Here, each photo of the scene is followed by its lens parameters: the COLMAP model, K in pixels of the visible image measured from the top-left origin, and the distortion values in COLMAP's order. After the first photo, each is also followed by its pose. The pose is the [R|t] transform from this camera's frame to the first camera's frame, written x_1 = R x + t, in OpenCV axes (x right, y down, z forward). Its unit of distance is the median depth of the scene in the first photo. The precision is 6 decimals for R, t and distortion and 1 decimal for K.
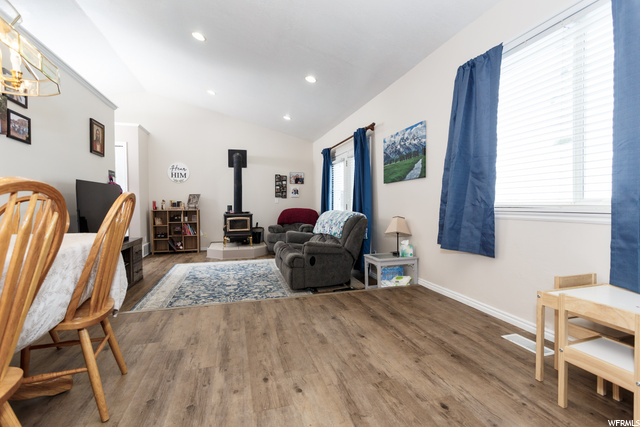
lens RADIAL K [[302.5, 0, 320.0], [0, 302.5, 213.5], [0, 0, 1]] dist [0.000064, 0.000415]
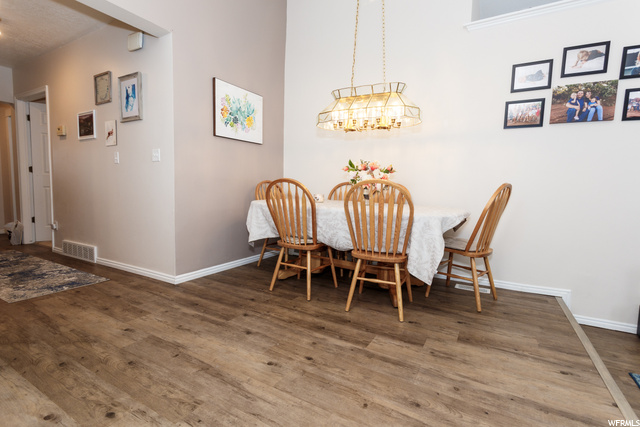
lens RADIAL K [[302.5, 0, 320.0], [0, 302.5, 213.5], [0, 0, 1]] dist [0.000064, 0.000415]
pose [[-0.719859, 0.049898, -0.692324, 0.285250], [-0.040009, 0.992772, 0.113152, -0.030830], [0.692966, 0.109153, -0.712660, 1.021282]]
